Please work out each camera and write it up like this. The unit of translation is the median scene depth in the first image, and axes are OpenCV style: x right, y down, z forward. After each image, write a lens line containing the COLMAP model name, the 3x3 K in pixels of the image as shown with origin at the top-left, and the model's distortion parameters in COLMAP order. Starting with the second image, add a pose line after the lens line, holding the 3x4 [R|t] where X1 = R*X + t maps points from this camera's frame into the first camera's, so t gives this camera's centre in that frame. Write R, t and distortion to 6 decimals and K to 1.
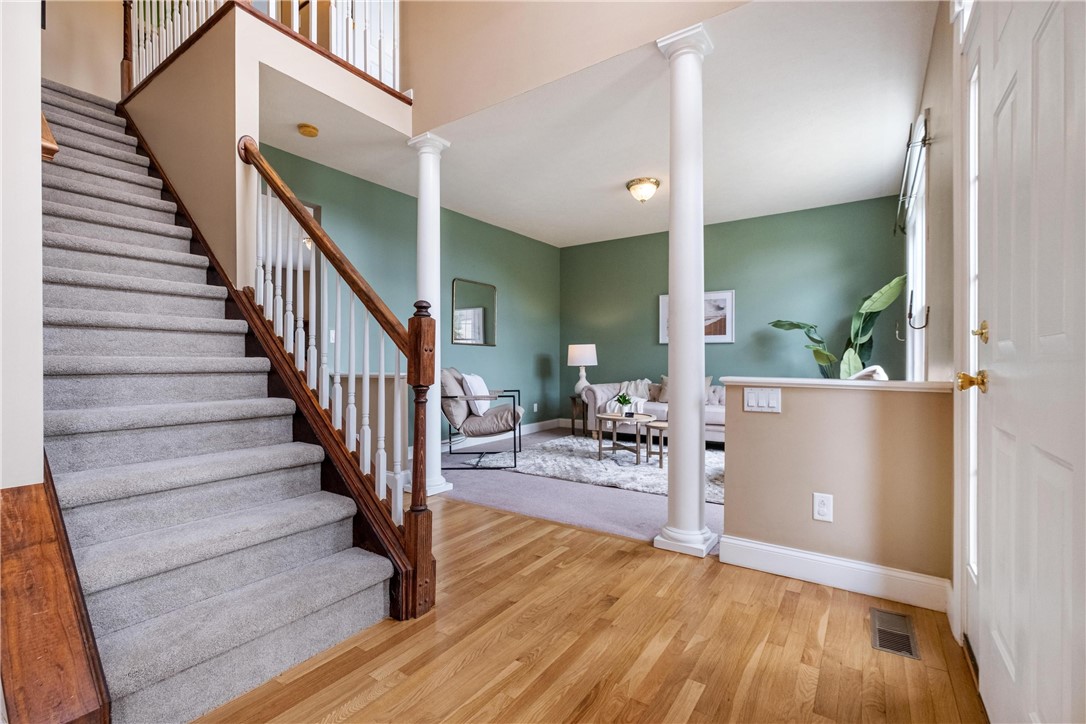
lens RADIAL K [[484.9, 0, 546.0], [0, 484.9, 362.0], [0, 0, 1]] dist [-0.003504, -0.000873]
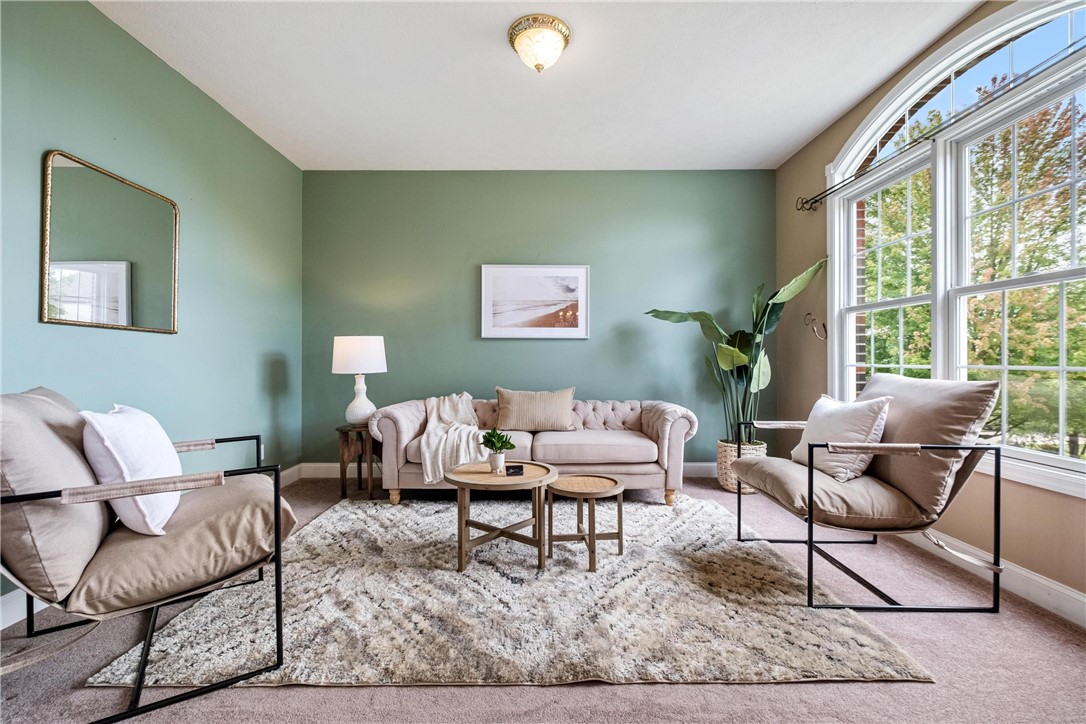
lens RADIAL K [[484.9, 0, 534.2], [0, 484.9, 359.0], [0, 0, 1]] dist [-0.003504, -0.000873]
pose [[0.827408, 0.002330, 0.561596, -0.082271], [0.001375, 0.999980, -0.006174, -0.005570], [-0.561599, 0.005880, 0.827388, 0.447134]]
